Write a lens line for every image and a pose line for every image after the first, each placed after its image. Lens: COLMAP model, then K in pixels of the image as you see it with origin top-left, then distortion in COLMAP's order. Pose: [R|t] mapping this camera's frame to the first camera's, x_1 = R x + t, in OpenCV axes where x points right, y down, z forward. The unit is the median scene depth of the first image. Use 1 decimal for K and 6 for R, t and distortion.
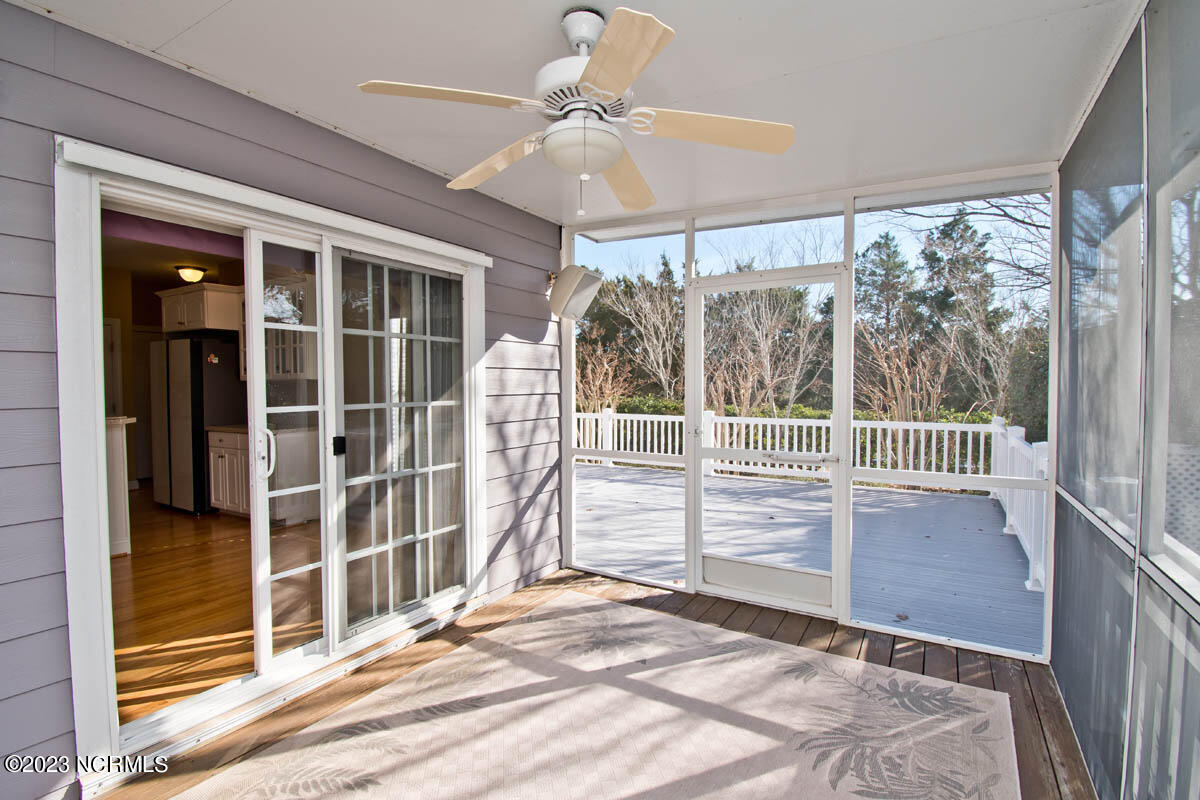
lens RADIAL K [[576.8, 0, 600.0], [0, 576.8, 400.0], [0, 0, 1]] dist [0.001885, -0.028533]
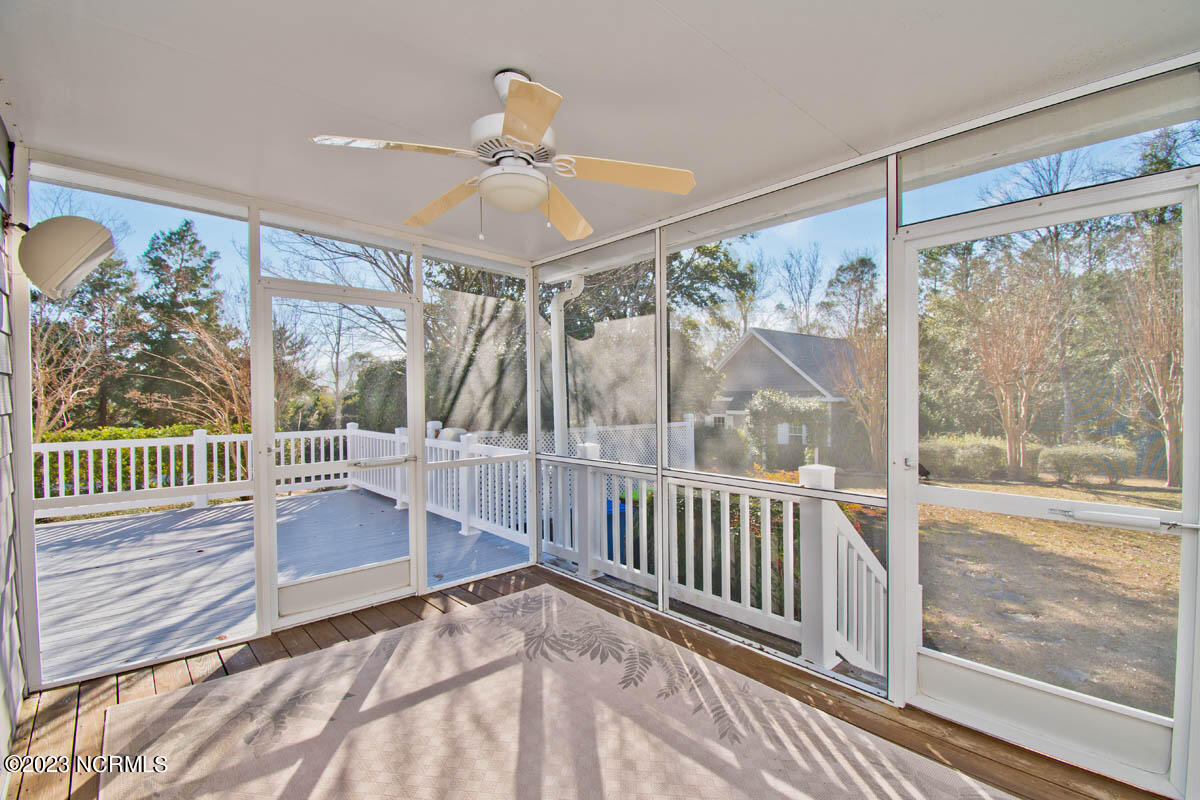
lens RADIAL K [[576.8, 0, 600.0], [0, 576.8, 400.0], [0, 0, 1]] dist [0.001885, -0.028533]
pose [[0.226327, -0.010178, 0.973998, -0.577009], [0.032240, 0.999476, 0.002953, -0.009583], [-0.973518, 0.030734, 0.226536, 0.300570]]
